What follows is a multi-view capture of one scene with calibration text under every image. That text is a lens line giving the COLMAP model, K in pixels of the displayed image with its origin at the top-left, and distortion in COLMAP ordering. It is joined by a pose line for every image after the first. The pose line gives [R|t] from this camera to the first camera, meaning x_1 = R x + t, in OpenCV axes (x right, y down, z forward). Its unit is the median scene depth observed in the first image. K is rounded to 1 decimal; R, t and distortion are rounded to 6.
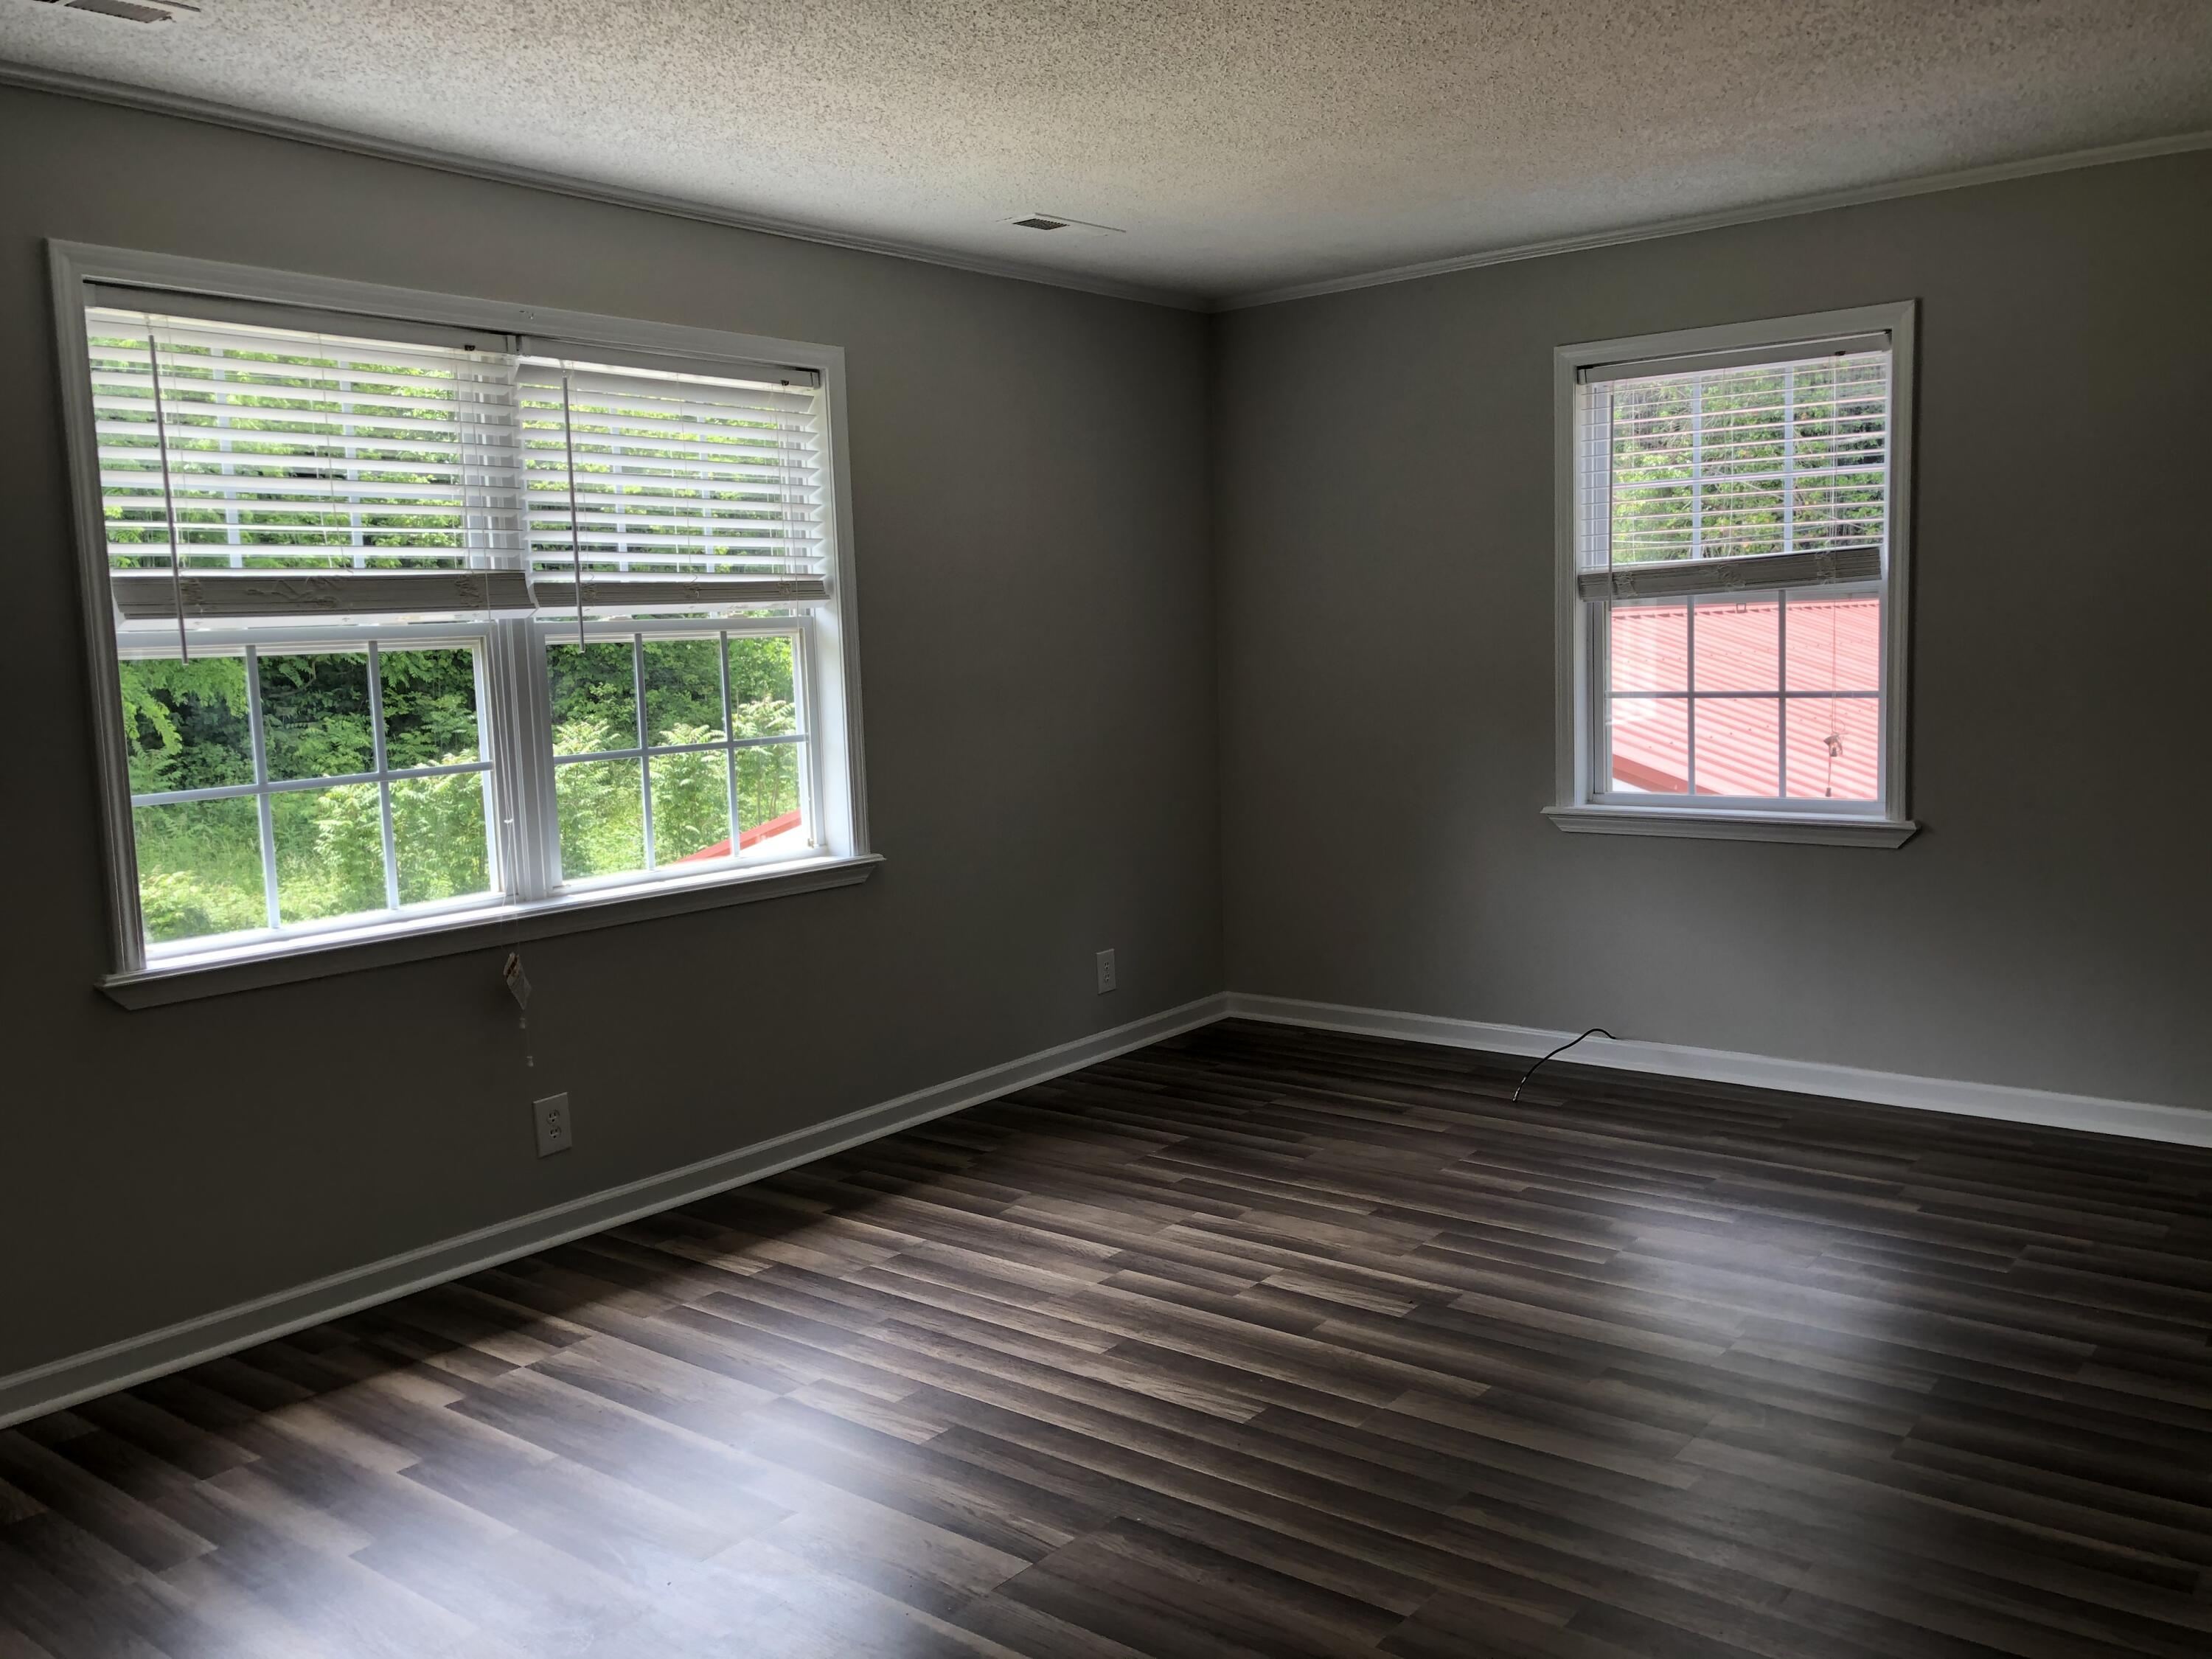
lens RADIAL K [[1862.8, 0, 1153.0], [0, 1862.8, 790.4], [0, 0, 1]] dist [0.022594, -0.013055]
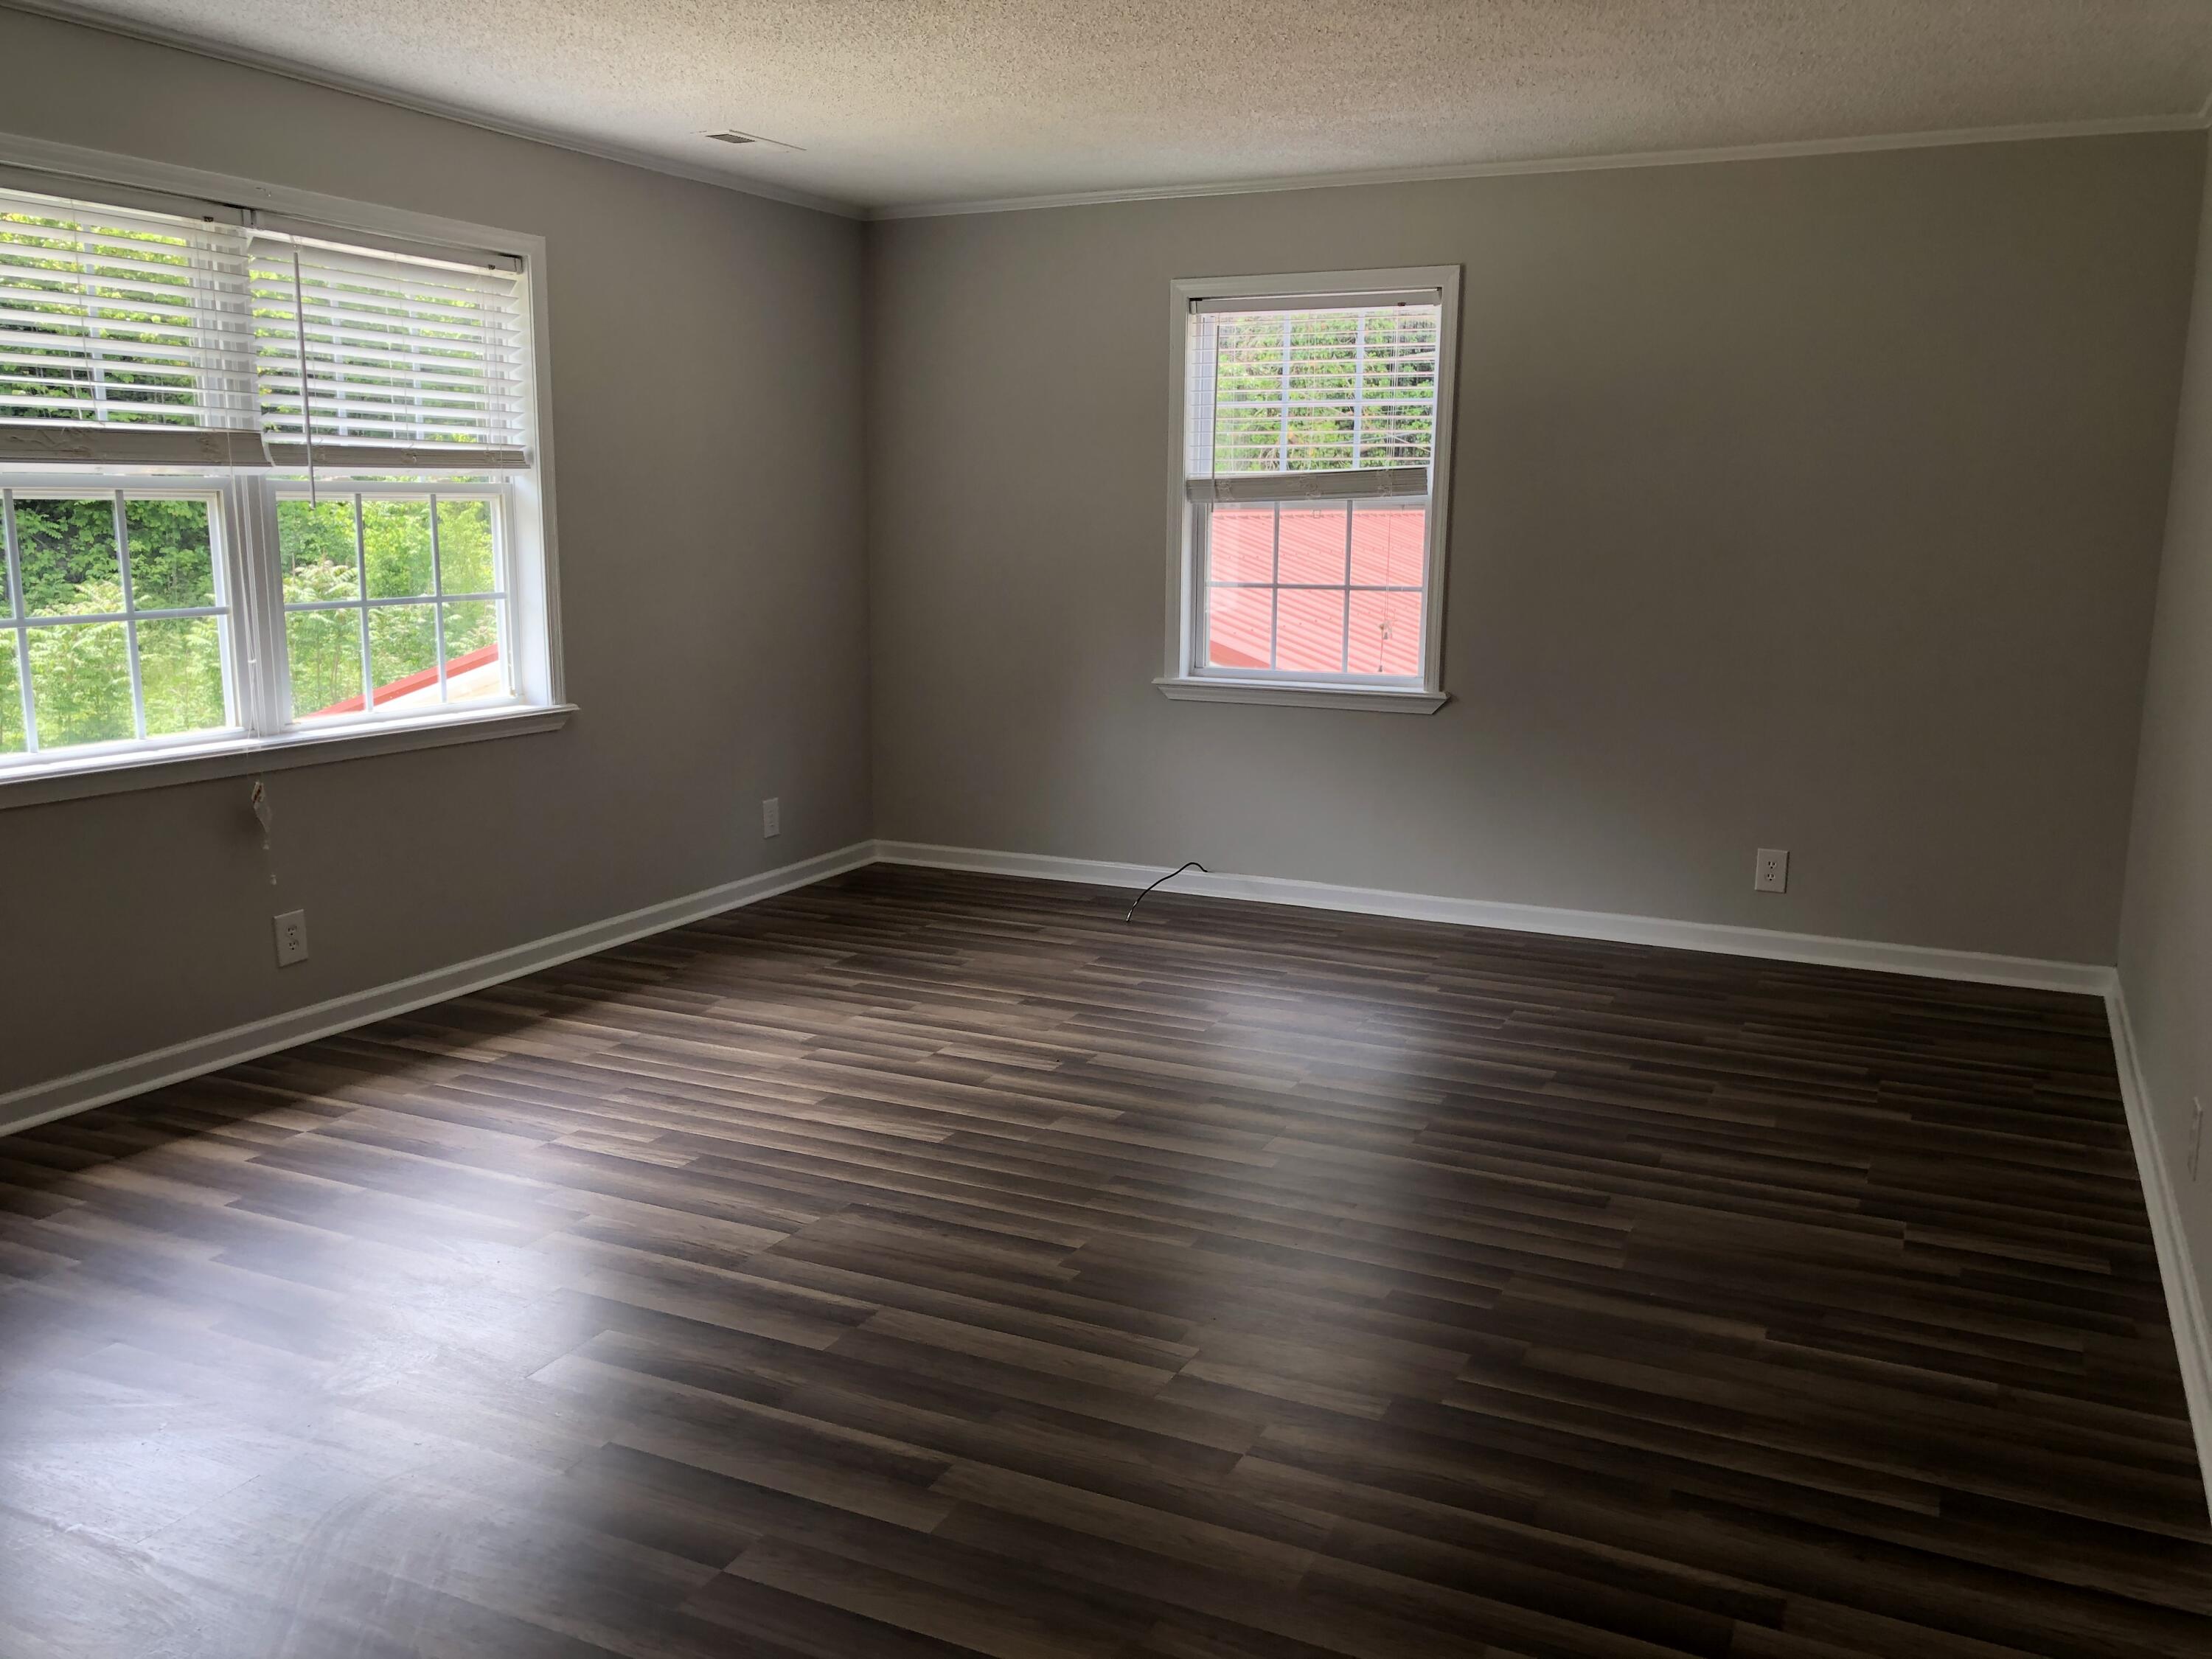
lens RADIAL K [[1815.8, 0, 1177.9], [0, 1815.8, 826.3], [0, 0, 1]] dist [0.106080, -0.126571]
pose [[0.971759, -0.000984, 0.235972, -0.069818], [-0.018167, 0.996712, 0.078967, 0.016844], [-0.235273, -0.081024, 0.968546, -0.186924]]
